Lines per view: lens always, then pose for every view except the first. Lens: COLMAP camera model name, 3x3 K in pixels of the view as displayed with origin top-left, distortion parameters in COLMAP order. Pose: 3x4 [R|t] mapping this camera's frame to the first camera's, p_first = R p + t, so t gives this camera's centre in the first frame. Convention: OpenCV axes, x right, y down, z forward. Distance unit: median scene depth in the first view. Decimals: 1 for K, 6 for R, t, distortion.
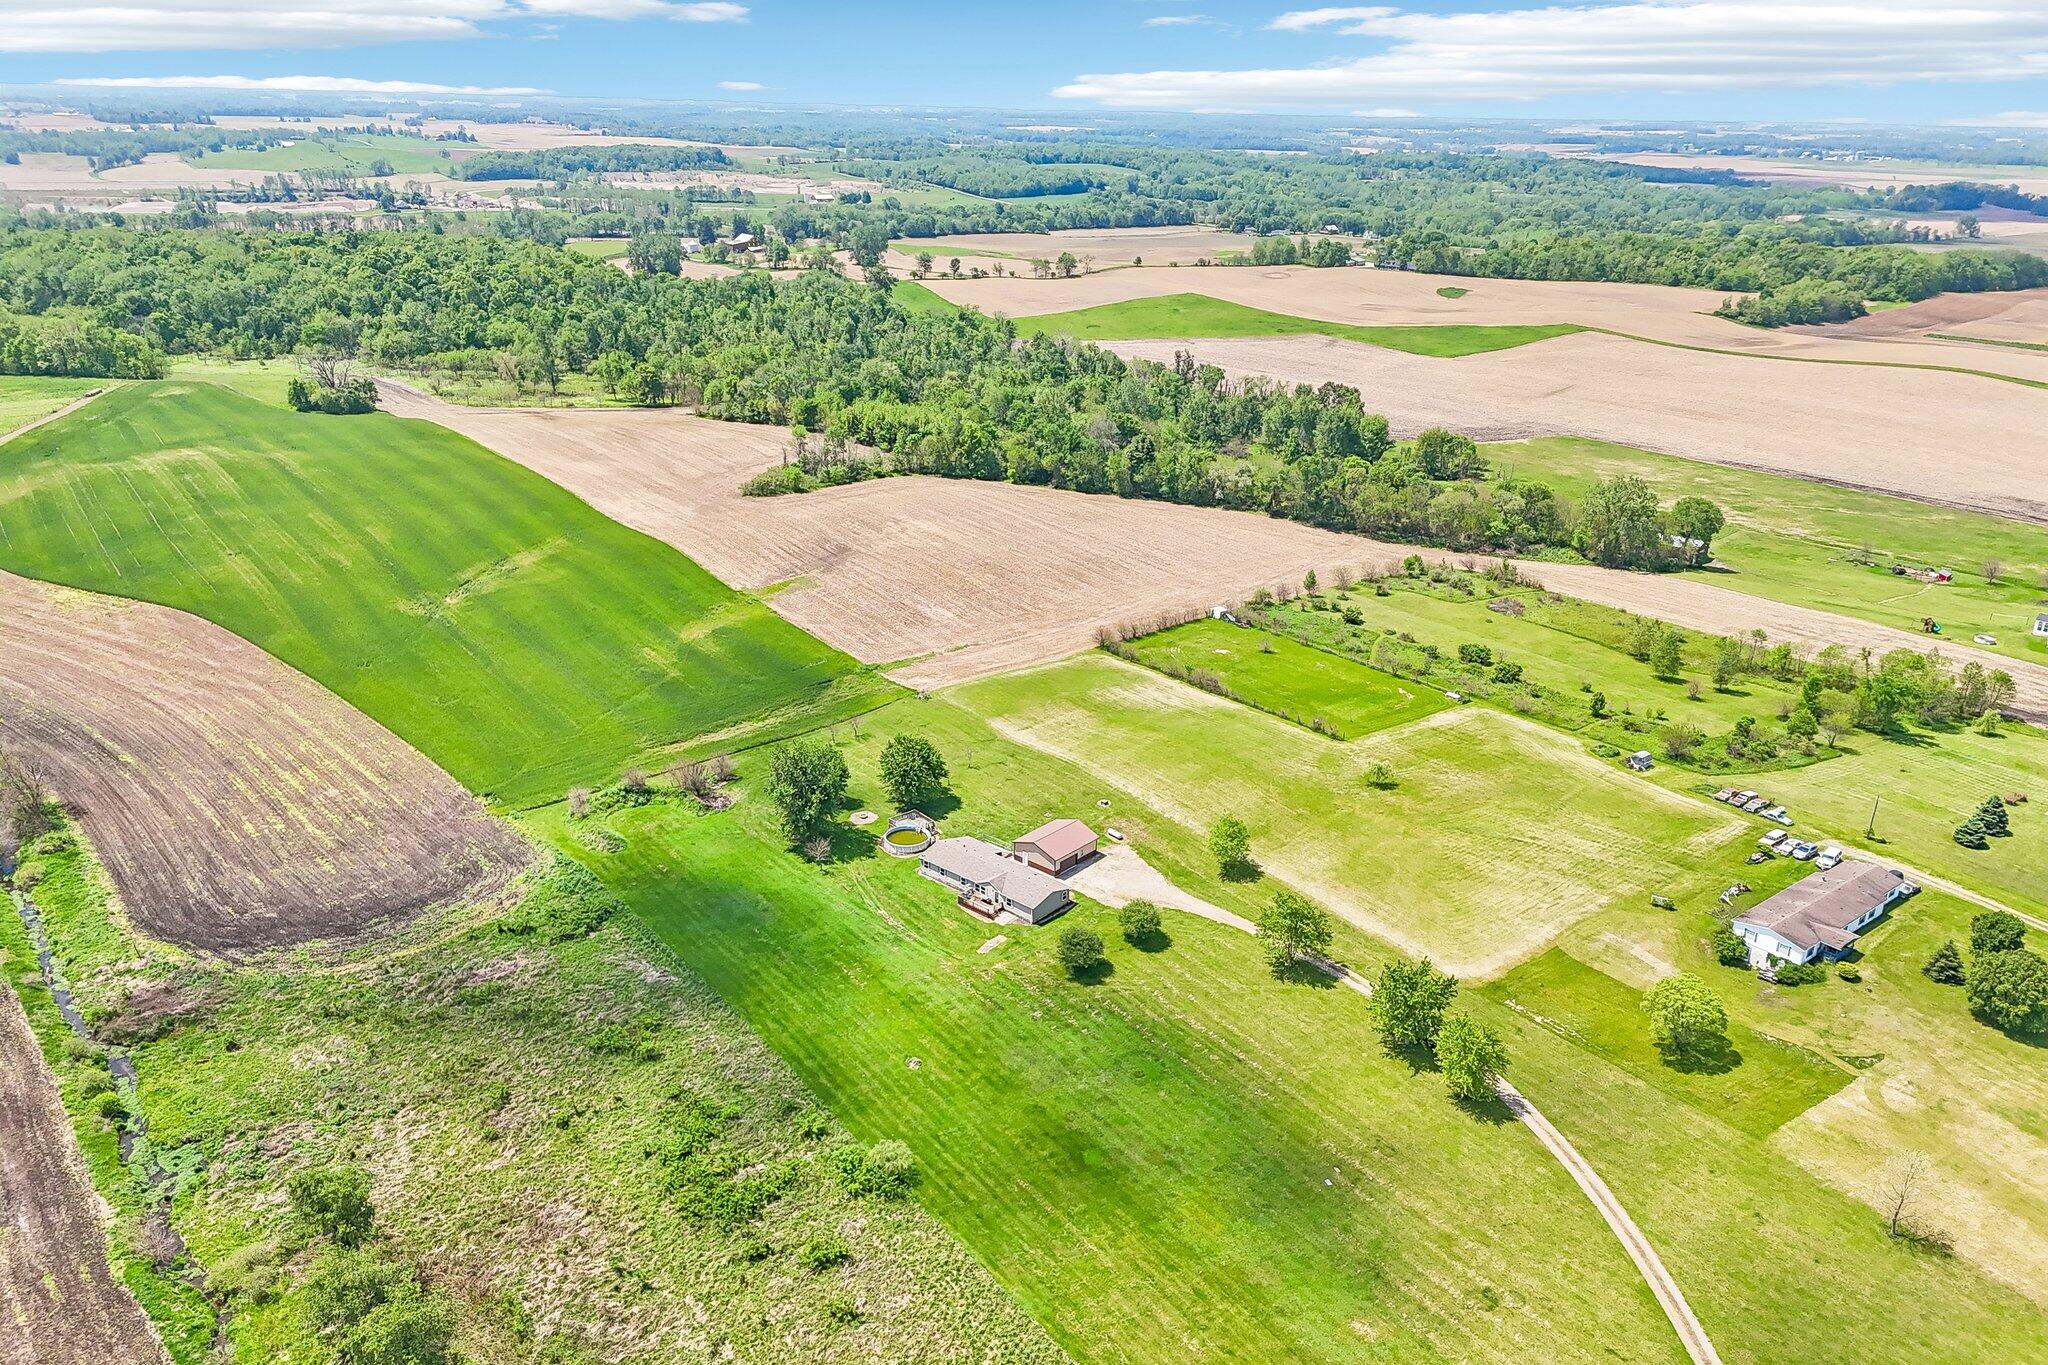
lens RADIAL K [[1495.9, 0, 1029.2], [0, 1495.9, 686.5], [0, 0, 1]] dist [0.061144, -0.069903]
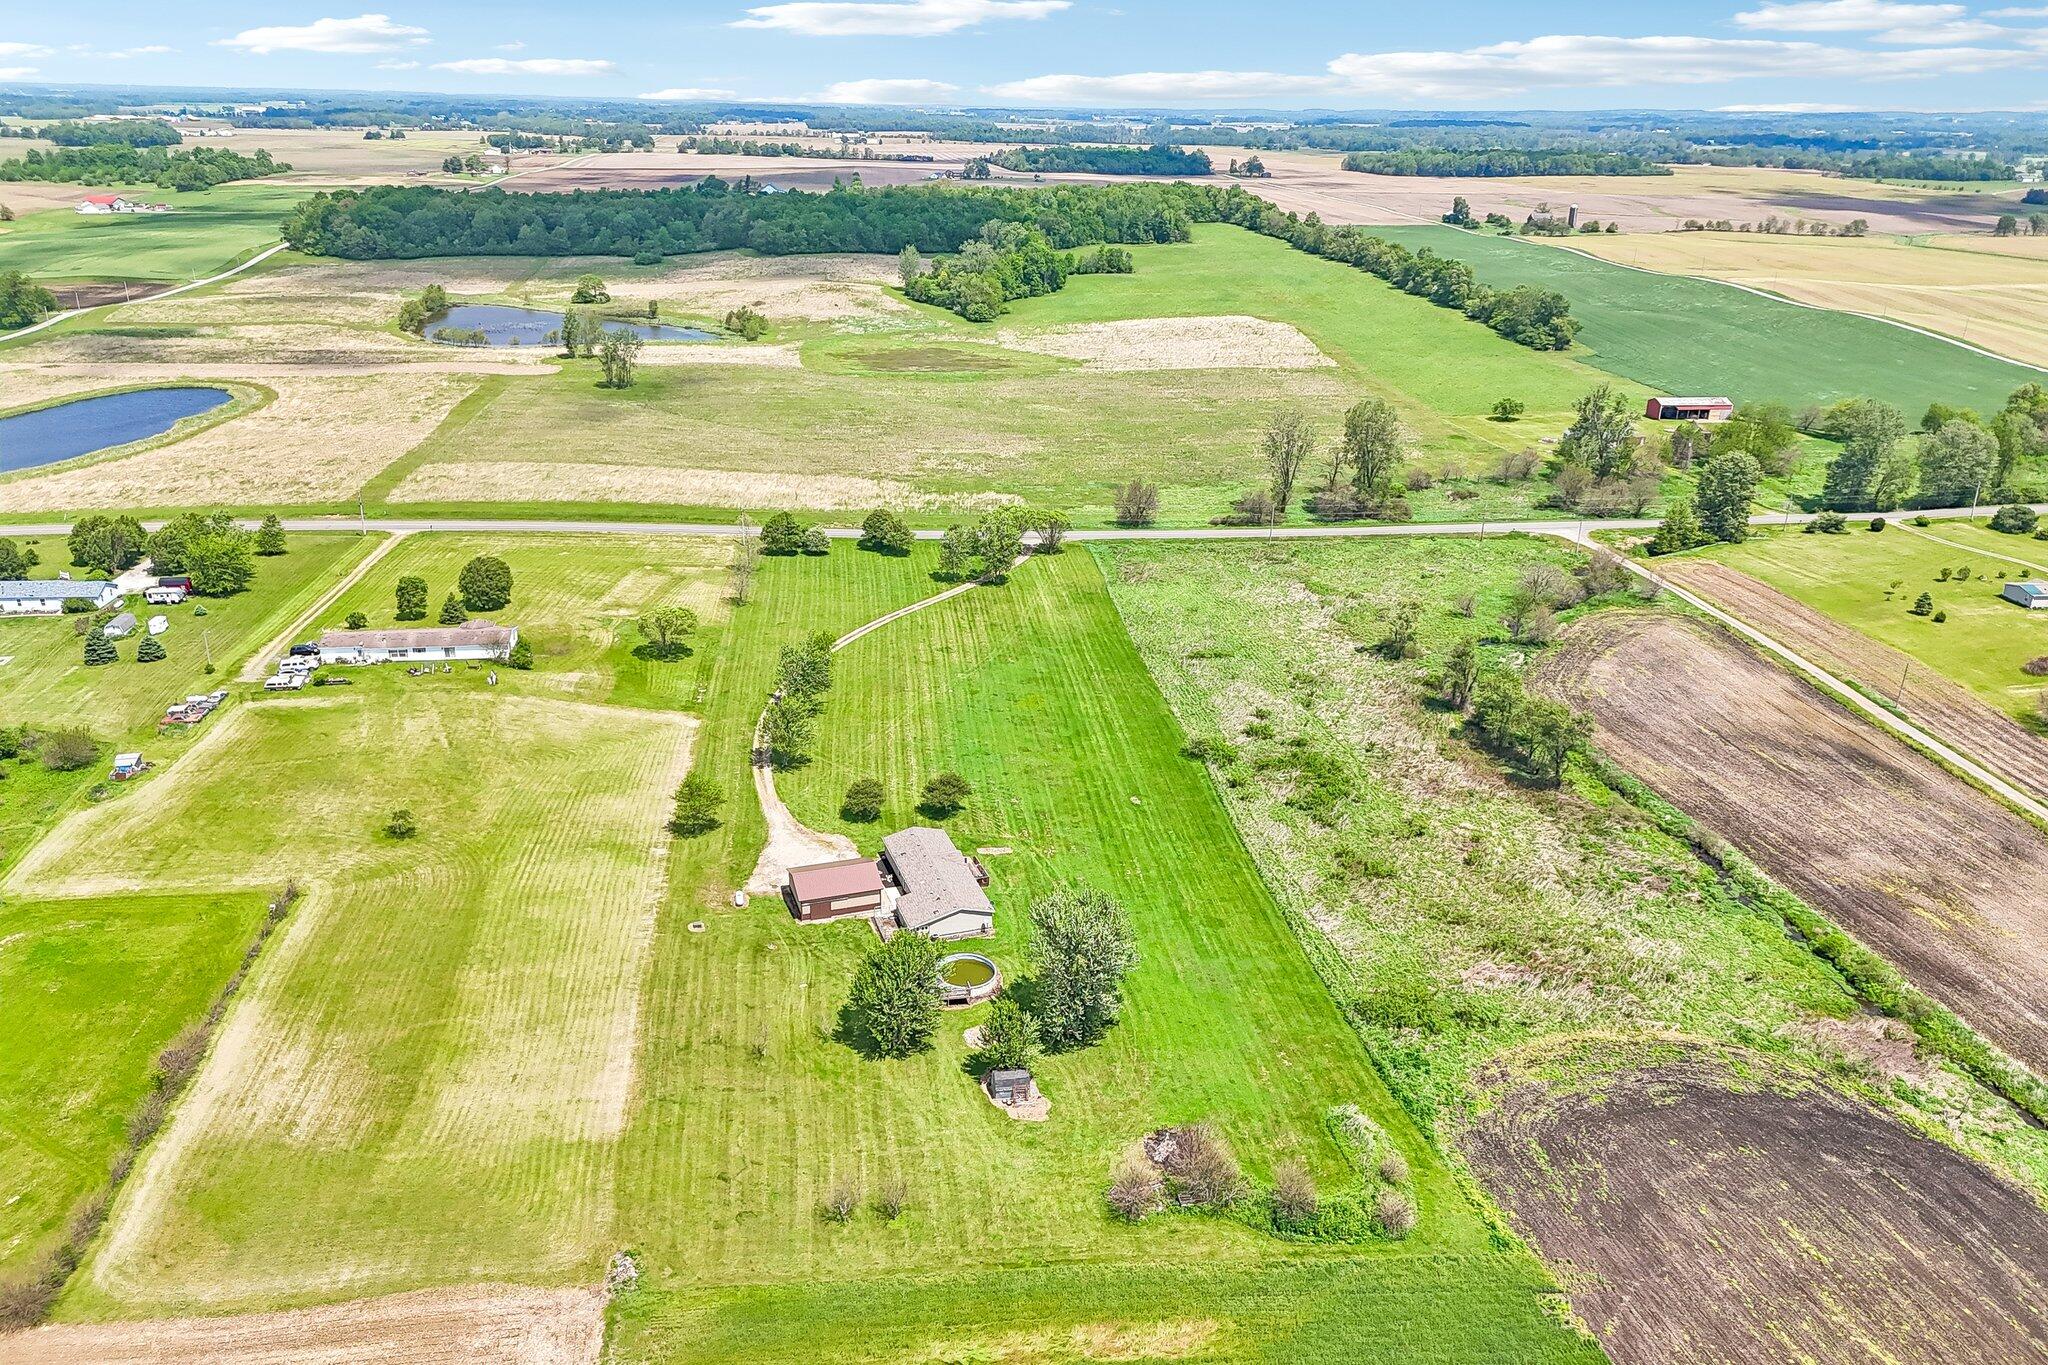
lens RADIAL K [[1495.9, 0, 1029.2], [0, 1495.9, 686.5], [0, 0, 1]] dist [0.061144, -0.069903]
pose [[-0.866476, -0.212717, 0.451632, -0.290458], [0.147997, 0.754554, 0.639332, -0.332299], [-0.476777, 0.620806, -0.622321, 0.952637]]
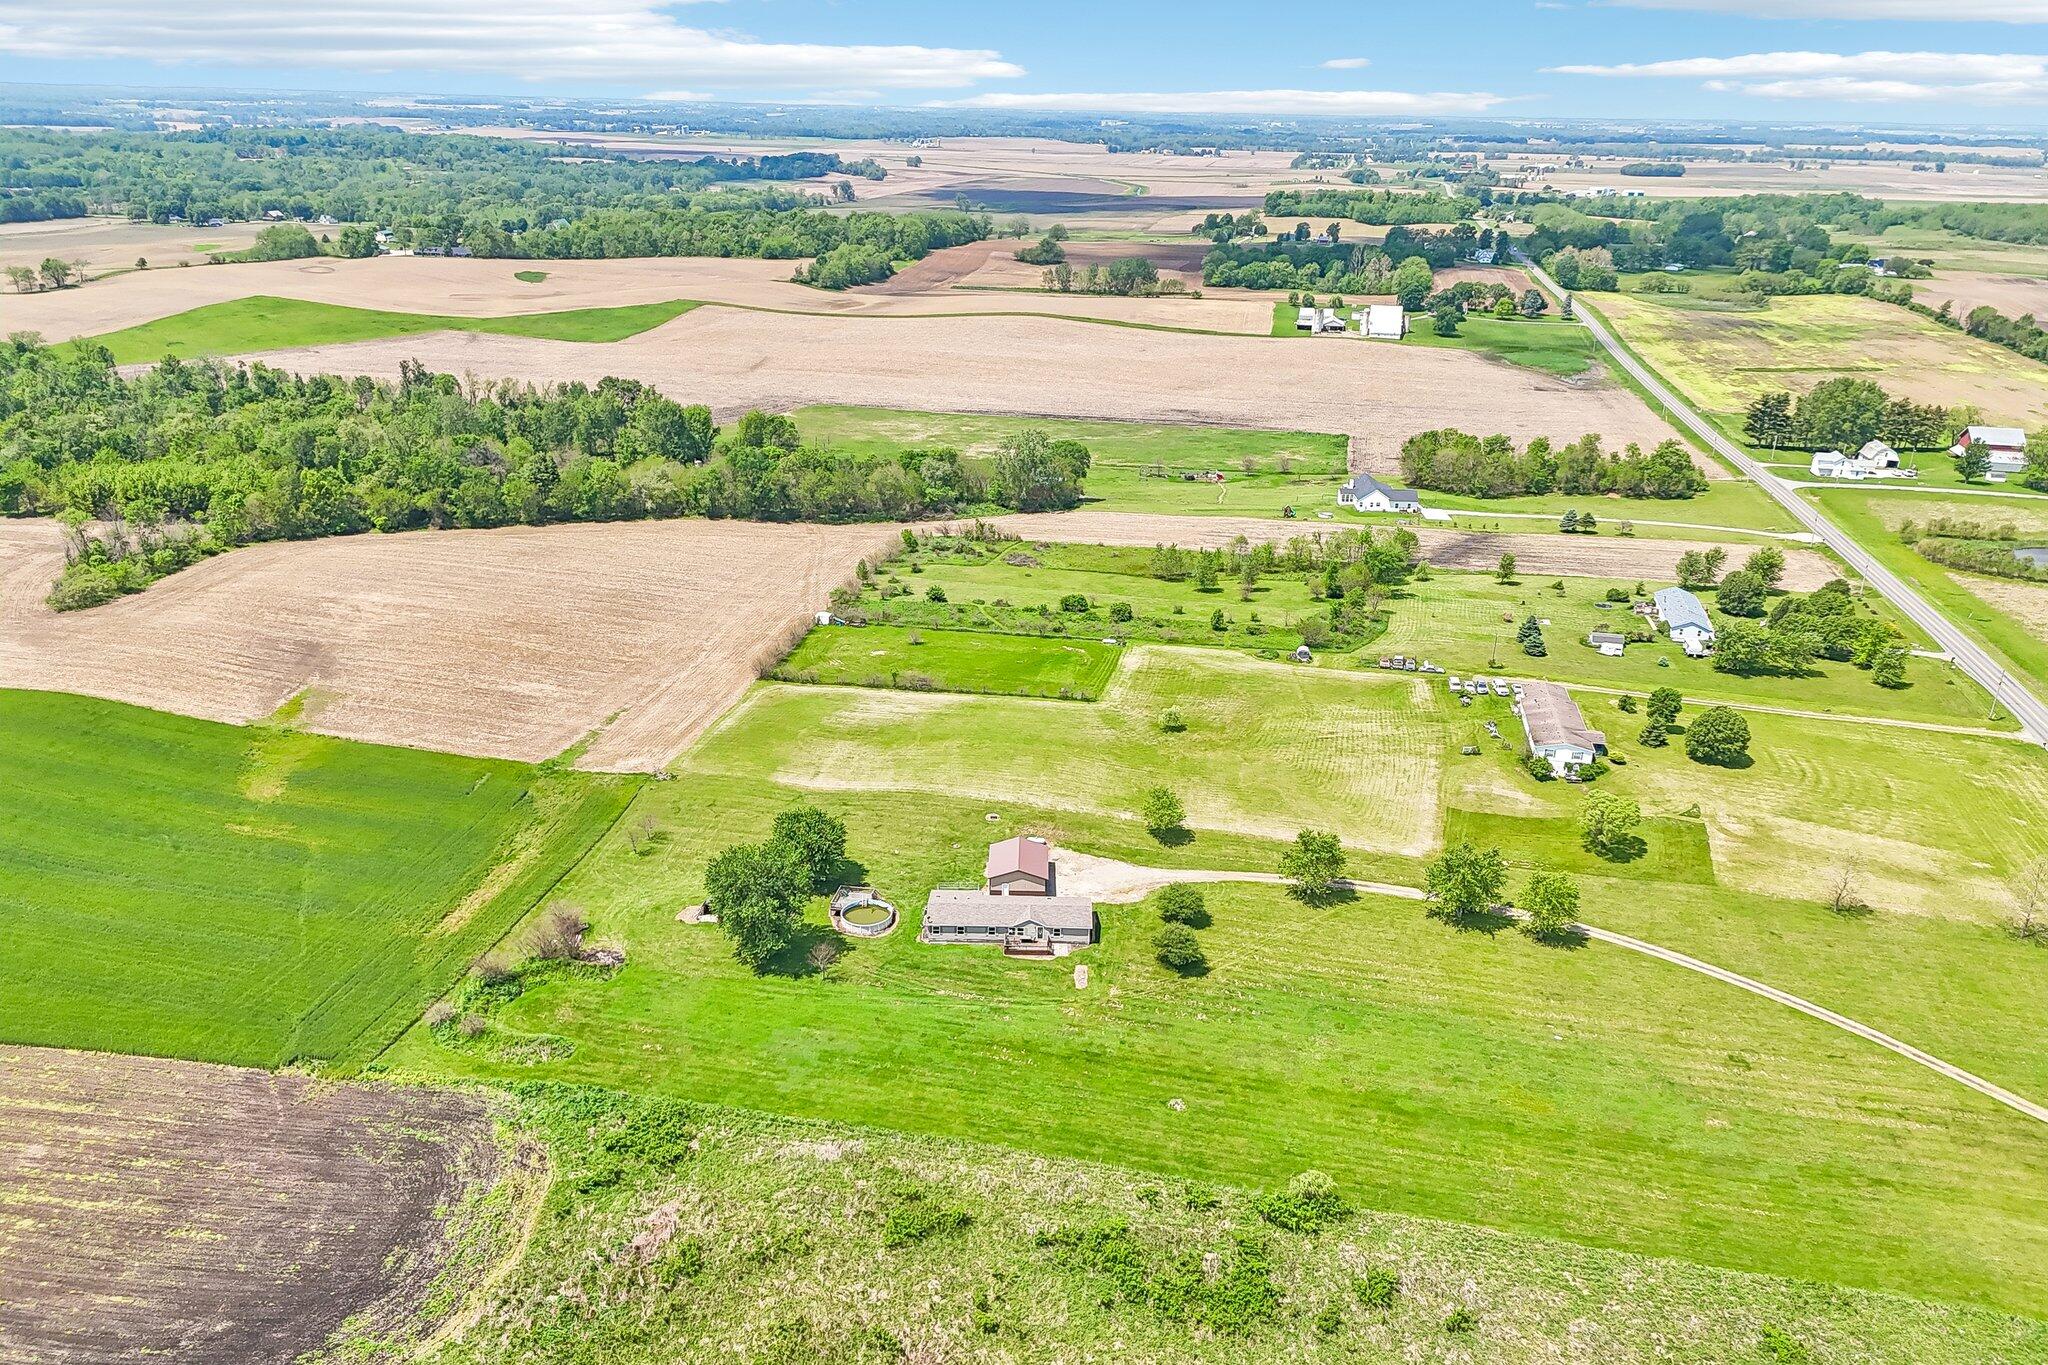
lens RADIAL K [[1495.9, 0, 1029.2], [0, 1495.9, 686.5], [0, 0, 1]] dist [0.061144, -0.069903]
pose [[0.755727, -0.237970, 0.610120, -0.369371], [0.228477, 0.968912, 0.094909, -0.067026], [-0.613738, 0.067673, 0.786604, 0.154934]]
